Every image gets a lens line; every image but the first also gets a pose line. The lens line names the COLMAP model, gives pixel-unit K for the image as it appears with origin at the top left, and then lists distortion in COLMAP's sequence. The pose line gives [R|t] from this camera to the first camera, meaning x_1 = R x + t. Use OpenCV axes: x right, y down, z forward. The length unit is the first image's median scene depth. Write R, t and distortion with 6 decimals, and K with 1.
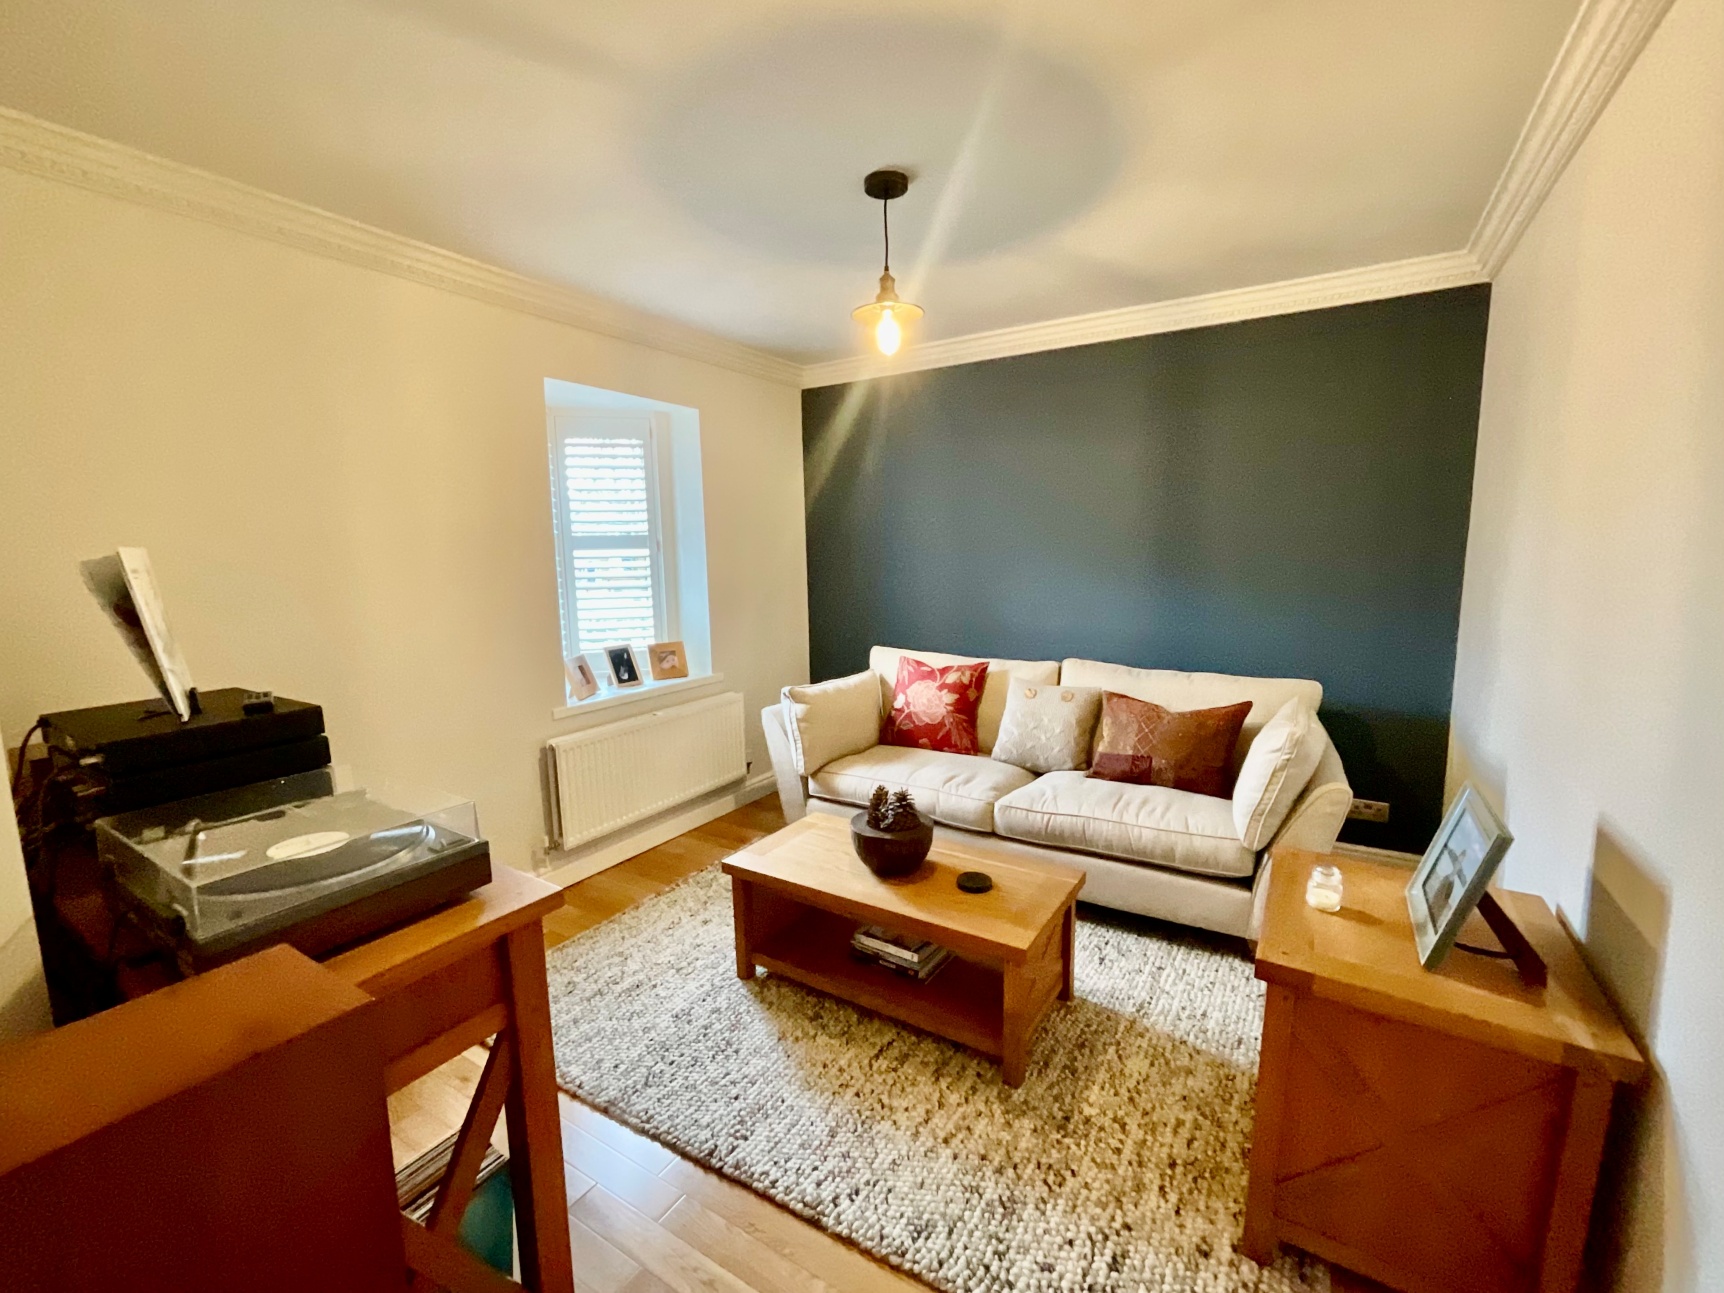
lens RADIAL K [[731.4, 0, 843.6], [0, 731.4, 648.5], [0, 0, 1]] dist [0.002327, 0.000283]
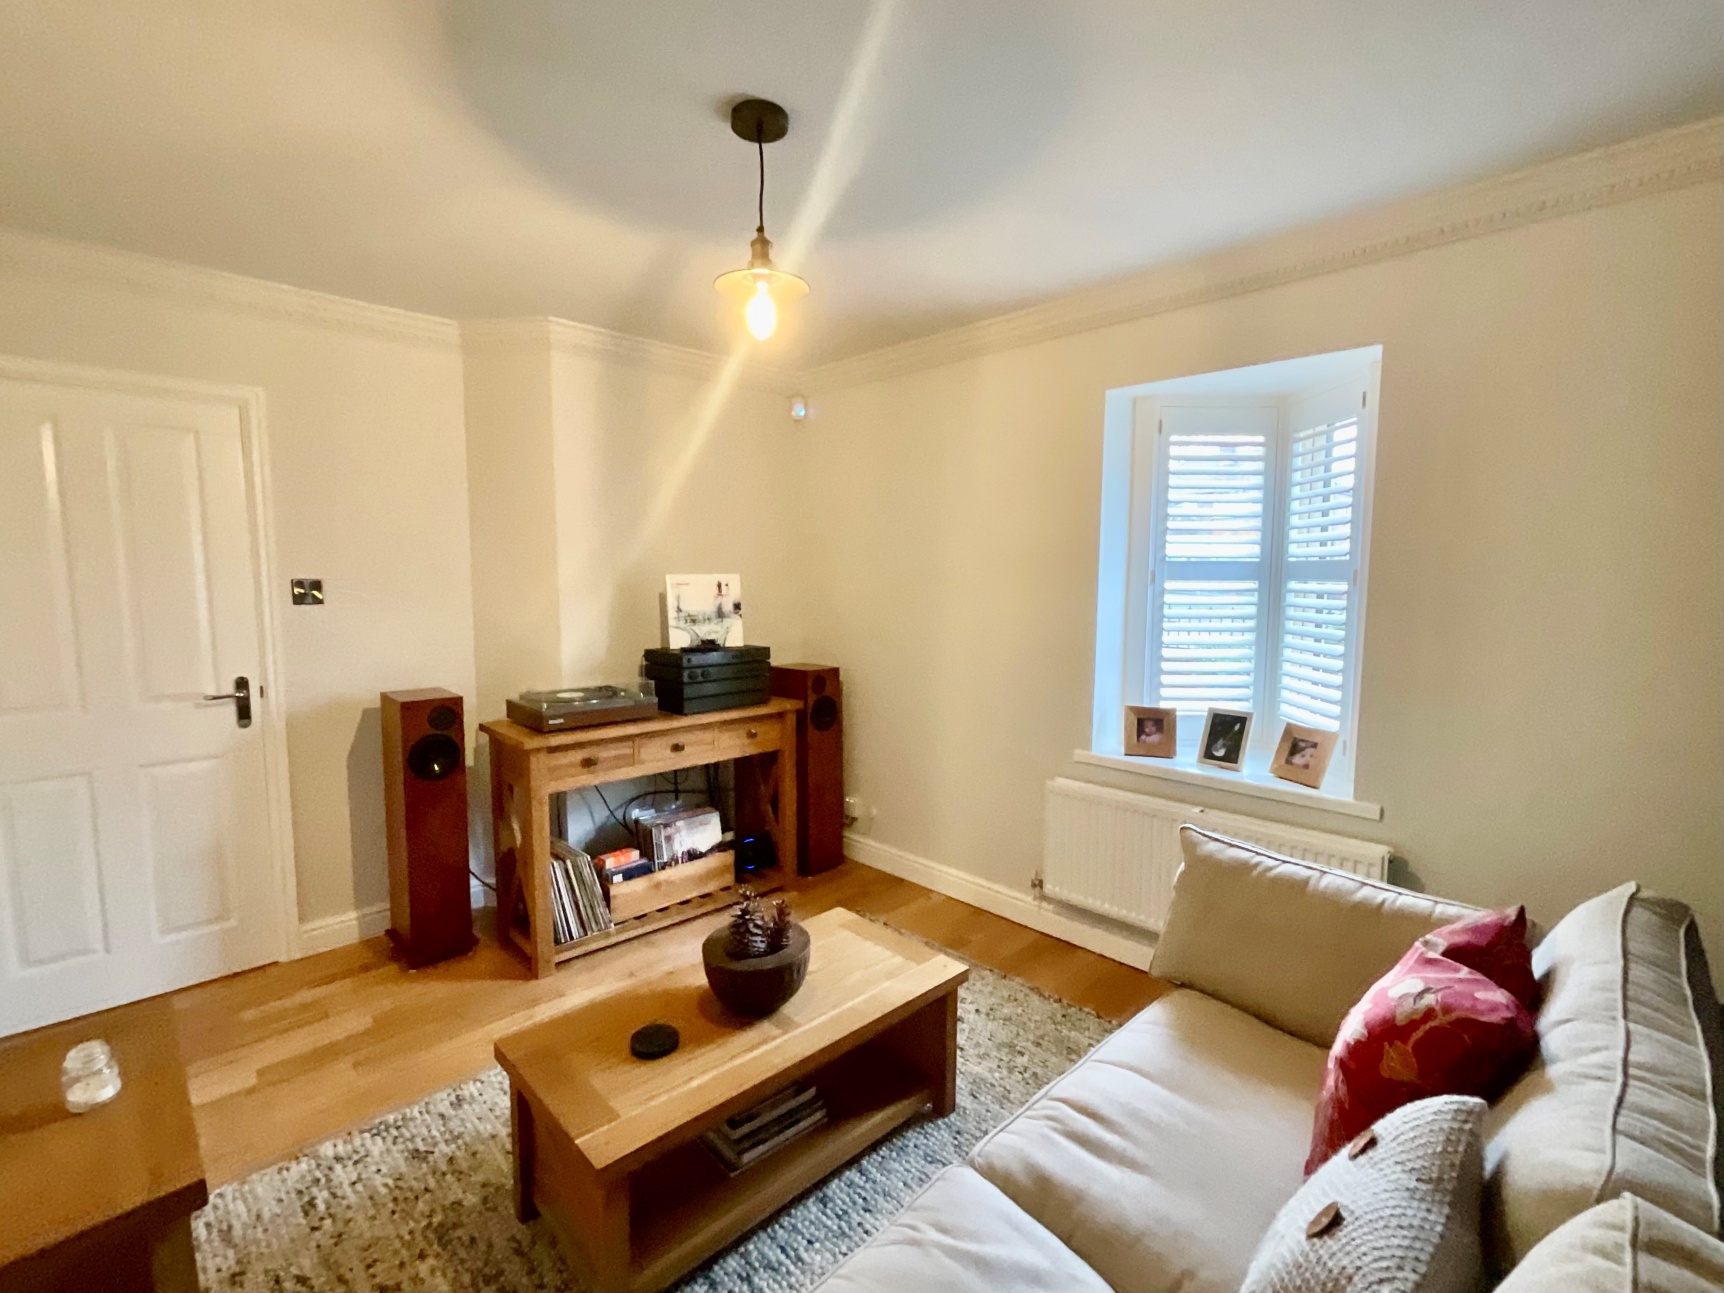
lens RADIAL K [[772.8, 0, 862.0], [0, 772.8, 646.5], [0, 0, 1]] dist [0.001477, 0.000451]
pose [[-0.215452, 0.107029, -0.970631, 0.854887], [-0.138641, 0.980554, 0.138898, -0.204151], [0.966622, 0.164495, -0.196424, 1.303331]]
